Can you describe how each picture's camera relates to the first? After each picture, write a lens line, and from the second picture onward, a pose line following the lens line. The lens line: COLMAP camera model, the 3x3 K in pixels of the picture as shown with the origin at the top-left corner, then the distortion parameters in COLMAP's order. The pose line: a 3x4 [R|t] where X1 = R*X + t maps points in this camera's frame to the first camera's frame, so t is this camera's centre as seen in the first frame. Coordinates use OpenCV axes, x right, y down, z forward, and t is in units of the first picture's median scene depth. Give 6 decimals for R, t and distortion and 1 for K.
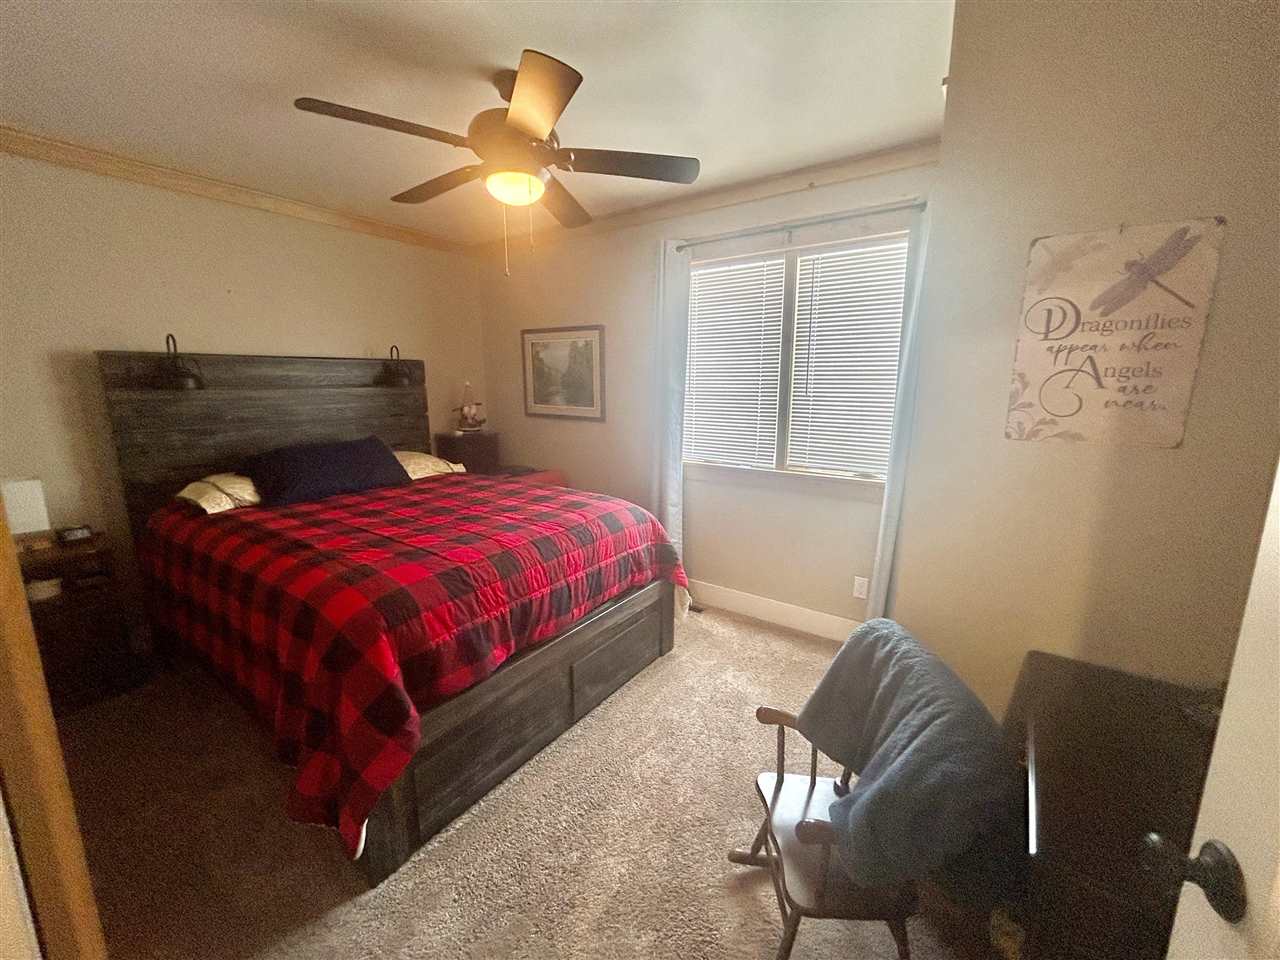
lens RADIAL K [[521.4, 0, 641.5], [0, 521.4, 476.3], [0, 0, 1]] dist [-0.001704, -0.000394]
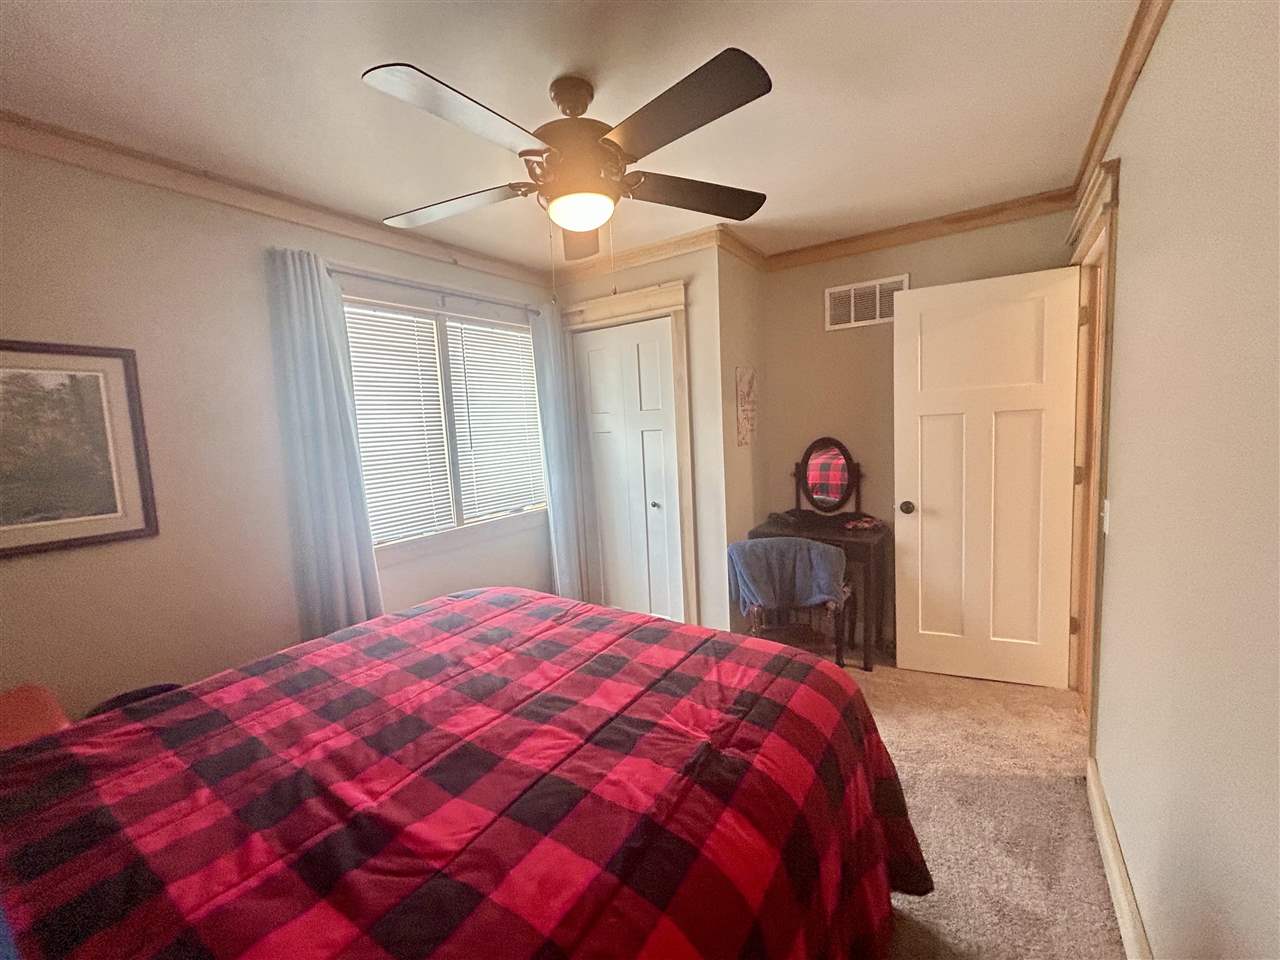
lens RADIAL K [[521.4, 0, 644.2], [0, 521.4, 474.4], [0, 0, 1]] dist [-0.001704, -0.000394]
pose [[-0.044312, -0.103863, 0.993604, -0.807298], [0.222833, 0.968496, 0.111176, -0.151464], [-0.973849, 0.226335, -0.019772, 0.709932]]
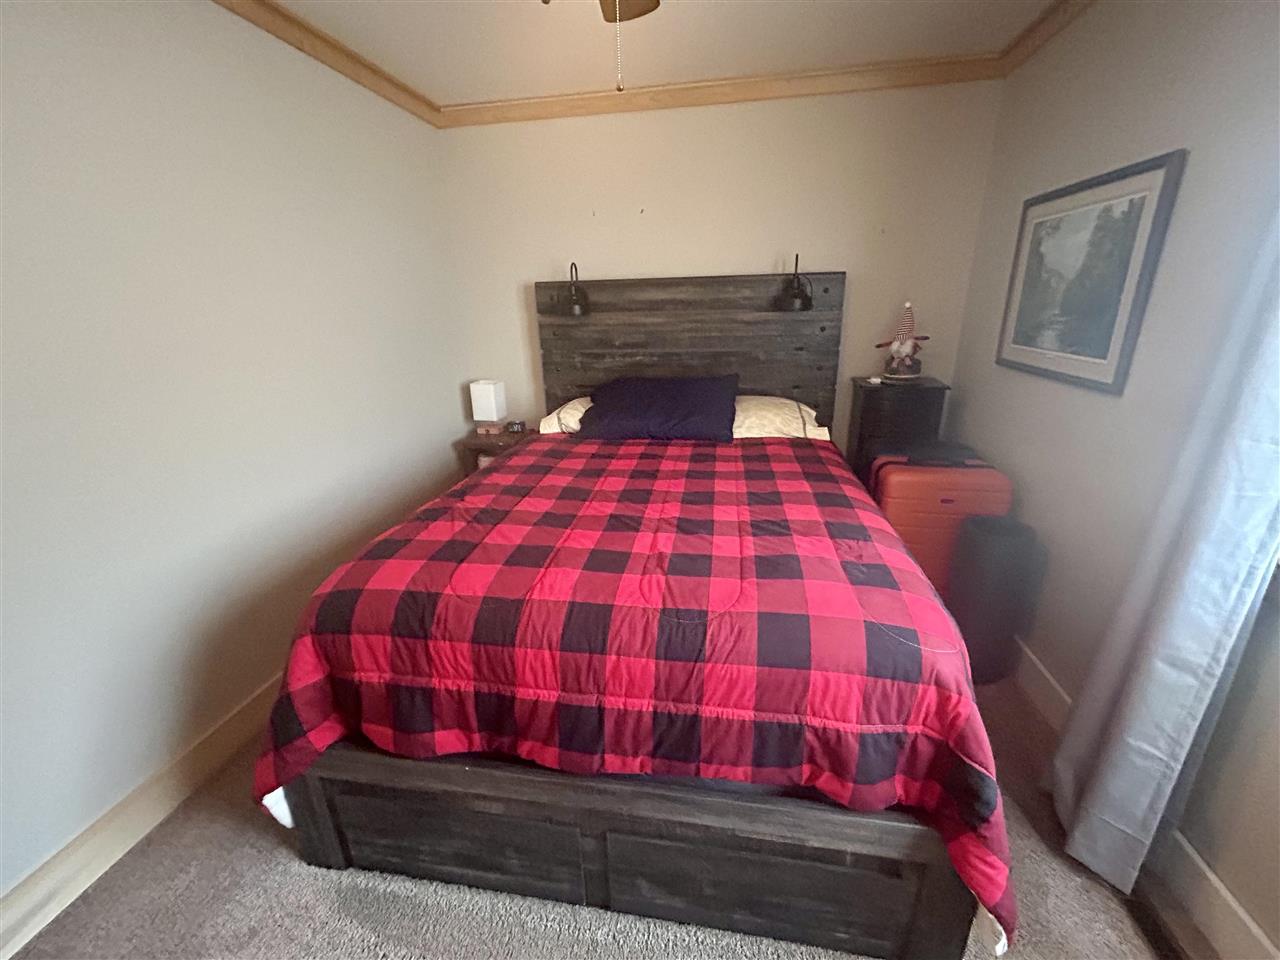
lens RADIAL K [[521.4, 0, 631.7], [0, 521.4, 481.5], [0, 0, 1]] dist [-0.001704, -0.000394]
pose [[0.434438, 0.282110, -0.855382, 0.197105], [-0.144215, 0.959218, 0.243111, -0.111142], [0.889081, 0.017743, 0.457405, 0.590245]]
